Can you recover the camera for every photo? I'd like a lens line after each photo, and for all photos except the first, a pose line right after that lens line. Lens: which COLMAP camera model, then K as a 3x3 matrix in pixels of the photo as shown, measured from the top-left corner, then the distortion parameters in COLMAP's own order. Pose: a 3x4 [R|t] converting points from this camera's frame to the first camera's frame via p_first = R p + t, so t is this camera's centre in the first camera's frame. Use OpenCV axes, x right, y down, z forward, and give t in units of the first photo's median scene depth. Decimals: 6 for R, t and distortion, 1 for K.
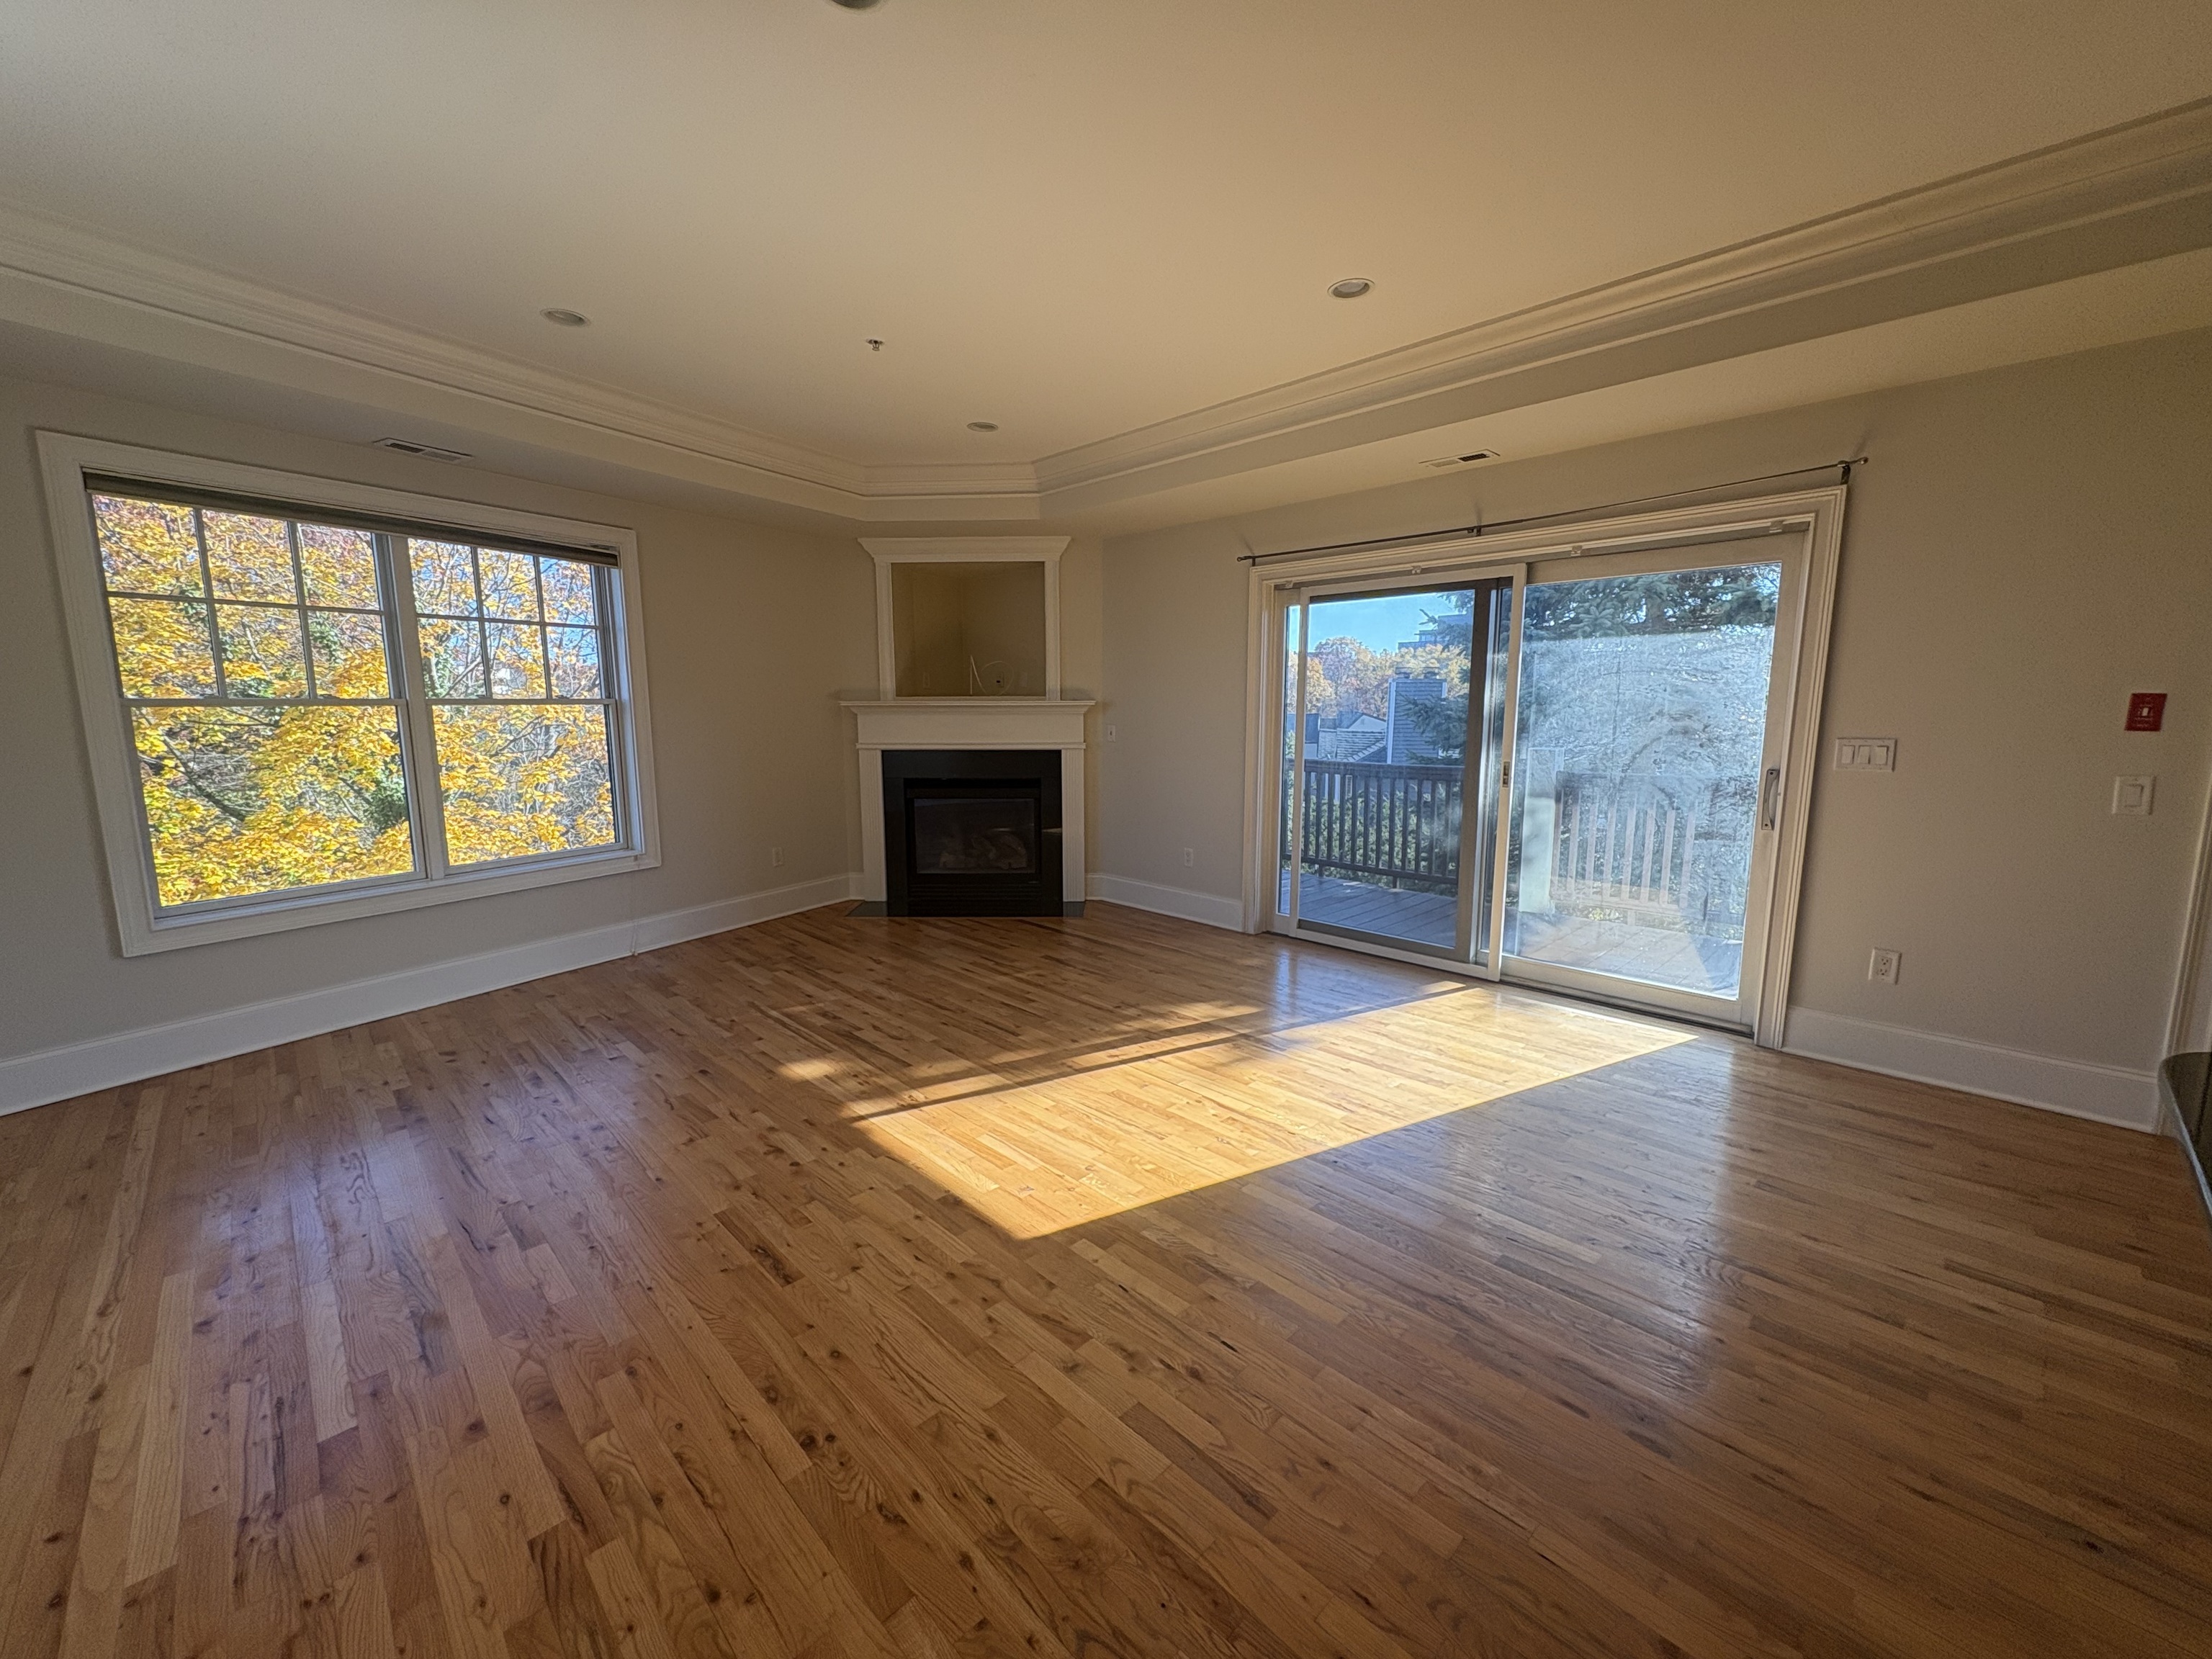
lens RADIAL K [[879.7, 0, 1102.7], [0, 879.7, 838.9], [0, 0, 1]] dist [0.001674, 0.000595]
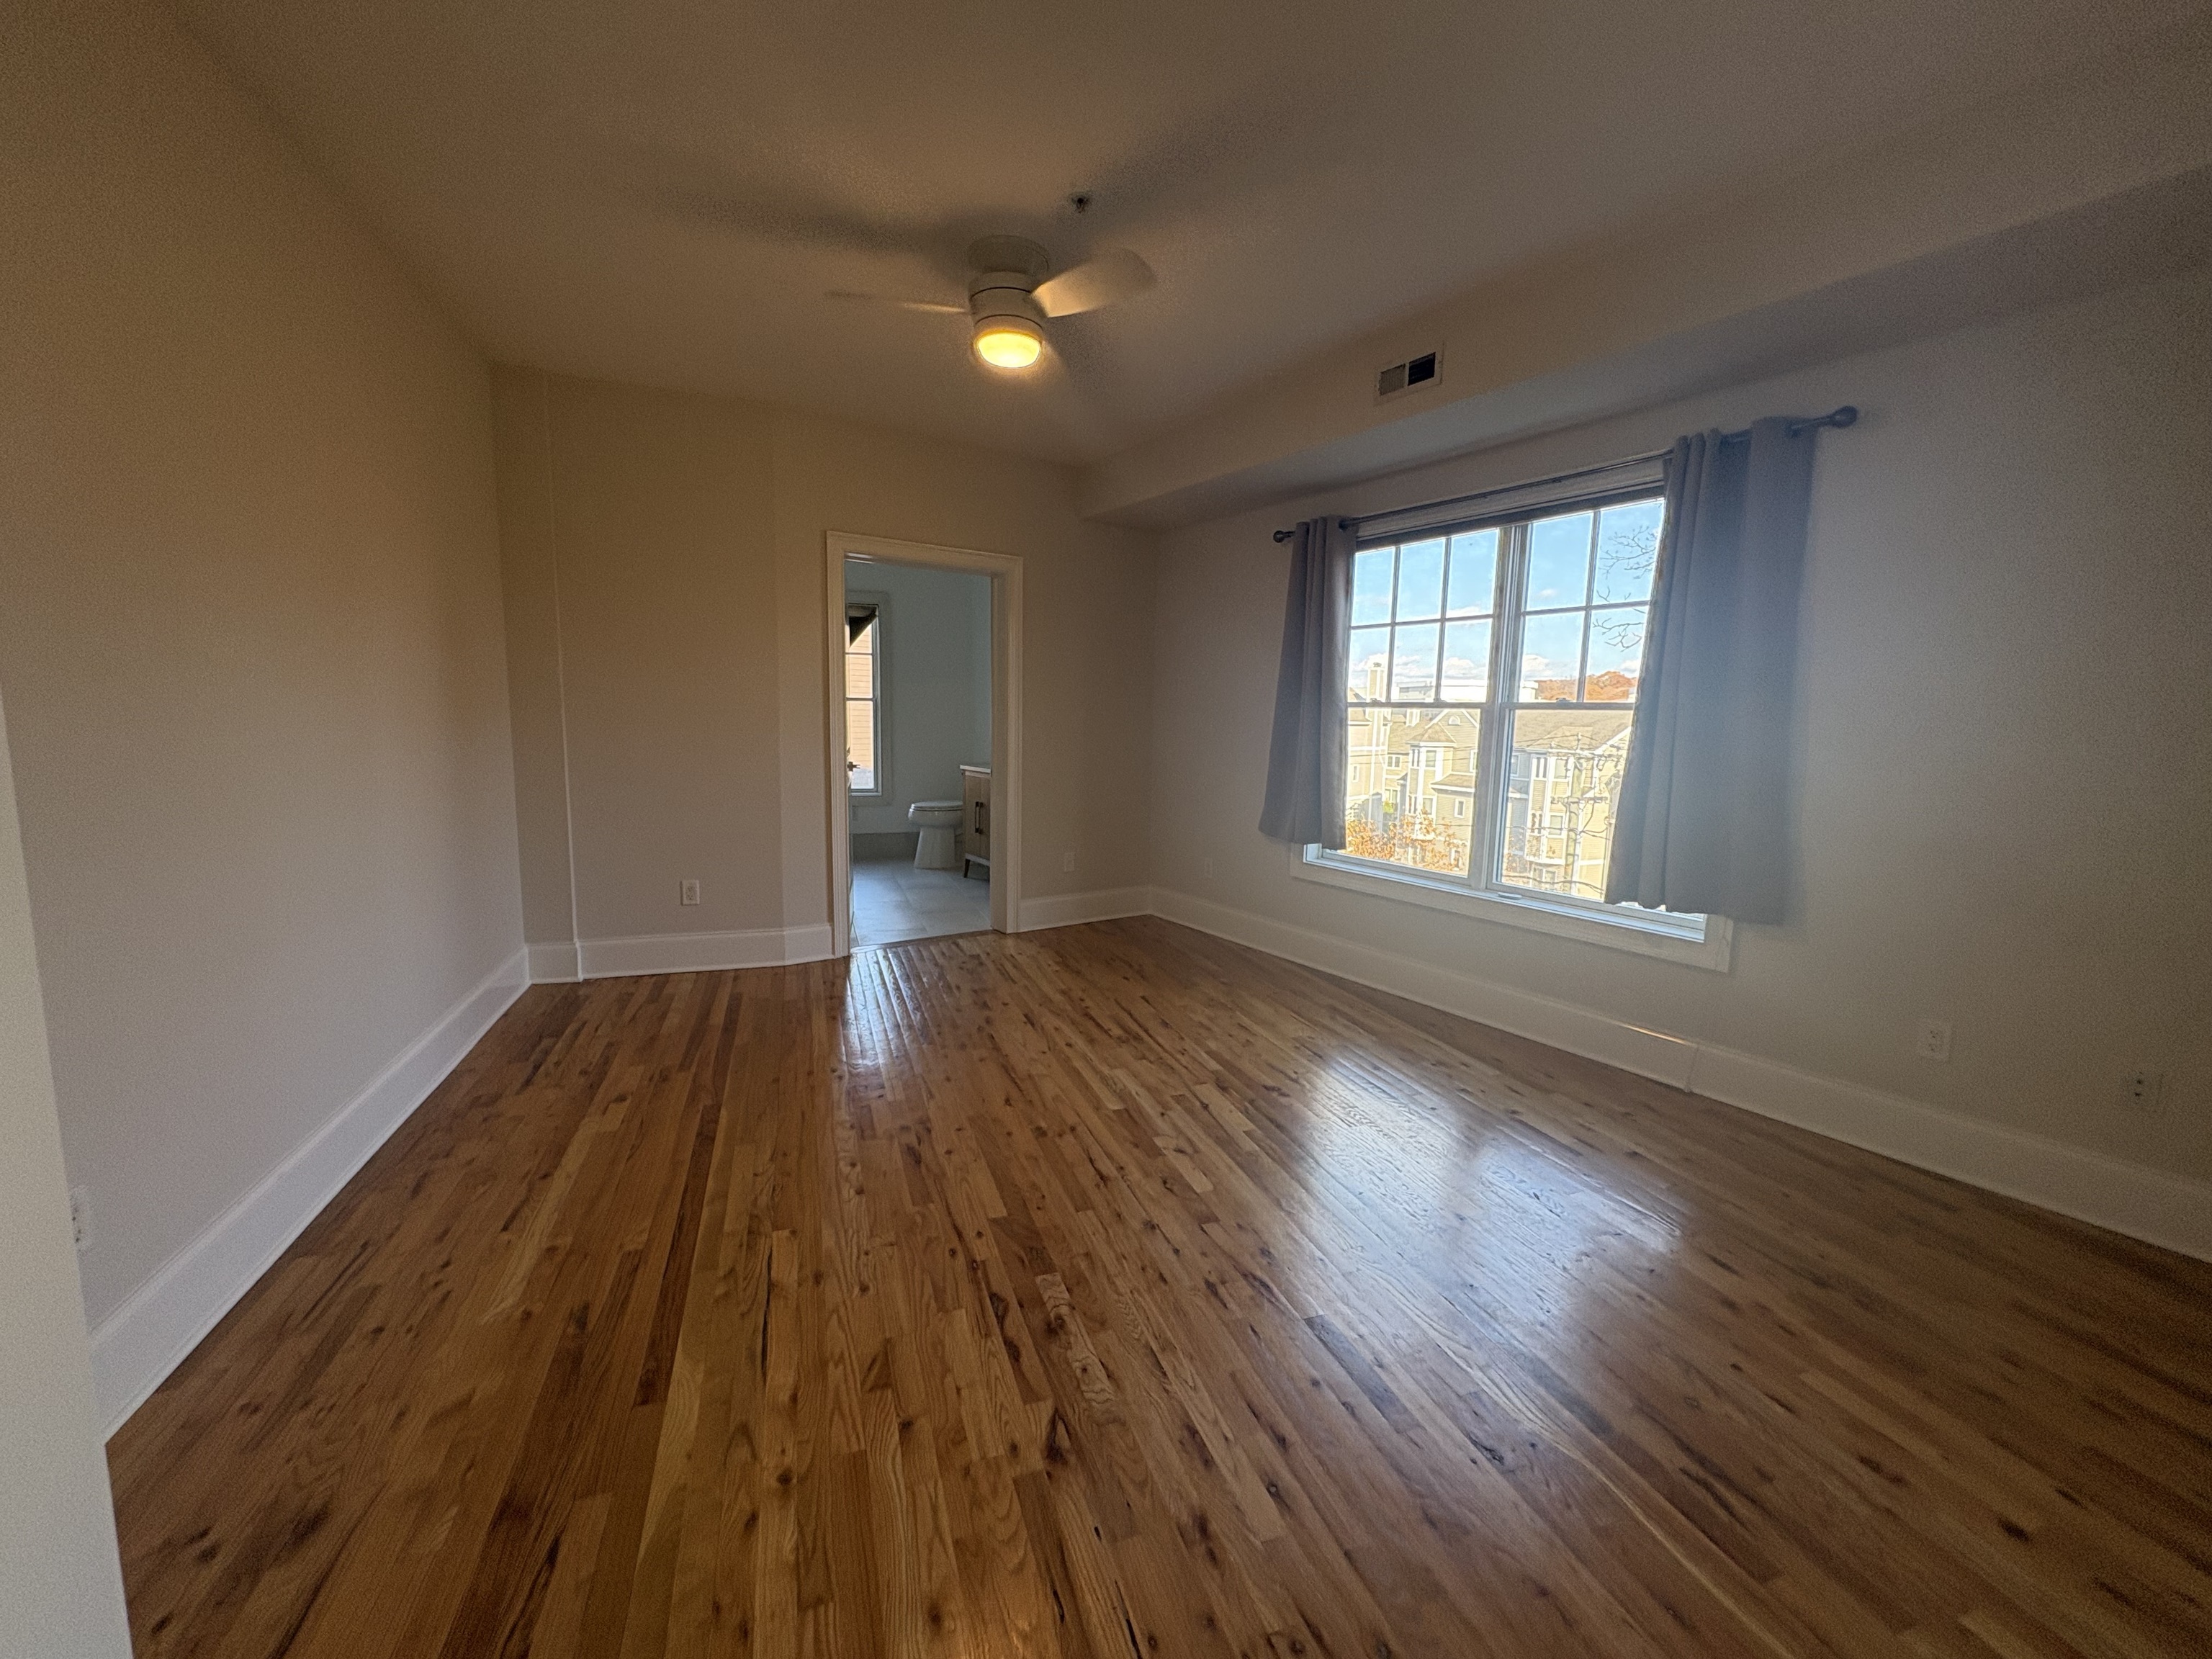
lens RADIAL K [[879.7, 0, 1103.6], [0, 879.7, 826.6], [0, 0, 1]] dist [0.001674, 0.000595]
pose [[-0.431308, 0.107891, -0.895731, 0.267954], [-0.140916, 0.972583, 0.185001, -0.143633], [0.891132, 0.206015, -0.404279, 1.034588]]
